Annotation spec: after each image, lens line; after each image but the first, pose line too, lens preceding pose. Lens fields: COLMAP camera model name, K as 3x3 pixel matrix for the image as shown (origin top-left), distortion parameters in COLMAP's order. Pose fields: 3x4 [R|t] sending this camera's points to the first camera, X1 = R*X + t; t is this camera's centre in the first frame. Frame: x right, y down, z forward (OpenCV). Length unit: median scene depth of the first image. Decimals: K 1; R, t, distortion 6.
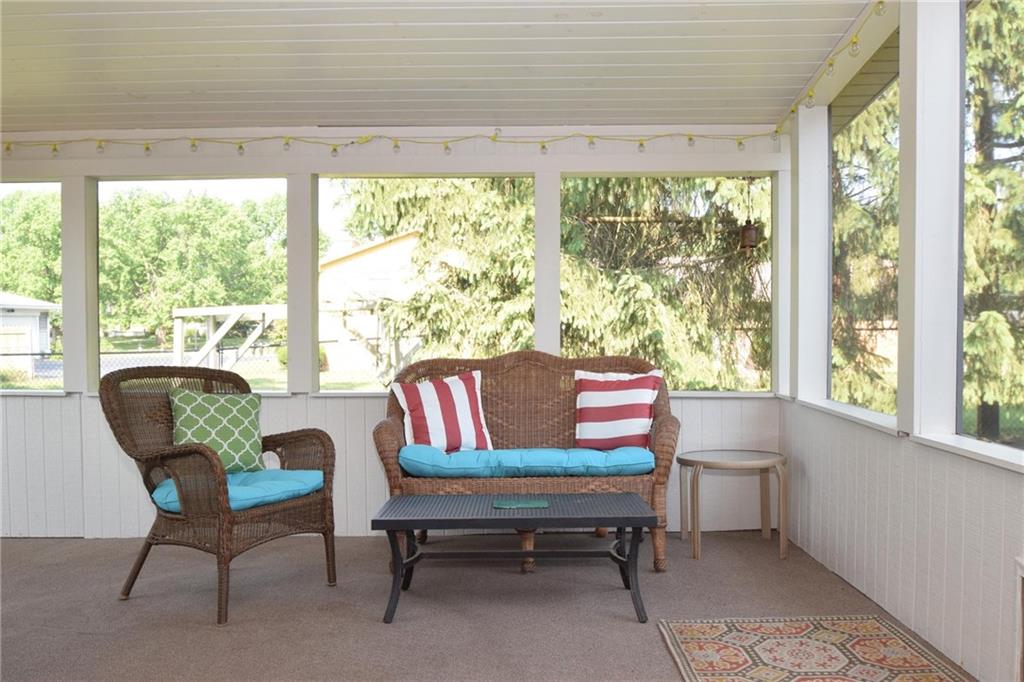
lens RADIAL K [[846.0, 0, 496.1], [0, 846.0, 342.3], [0, 0, 1]] dist [-0.013220, -0.009790]
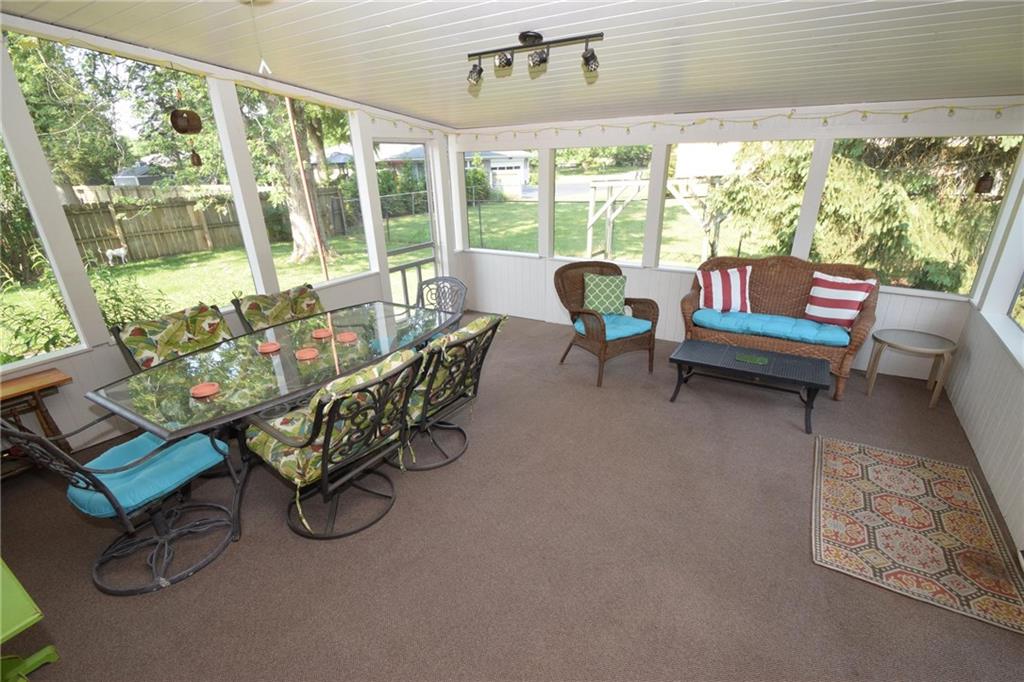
lens RADIAL K [[460.7, 0, 509.5], [0, 460.7, 355.6], [0, 0, 1]] dist [0.018119, -0.015136]
pose [[0.861565, 0.177855, -0.475471, 0.041145], [0.008401, 0.931494, 0.363659, -0.159345], [0.507577, -0.317310, 0.801049, -0.095119]]
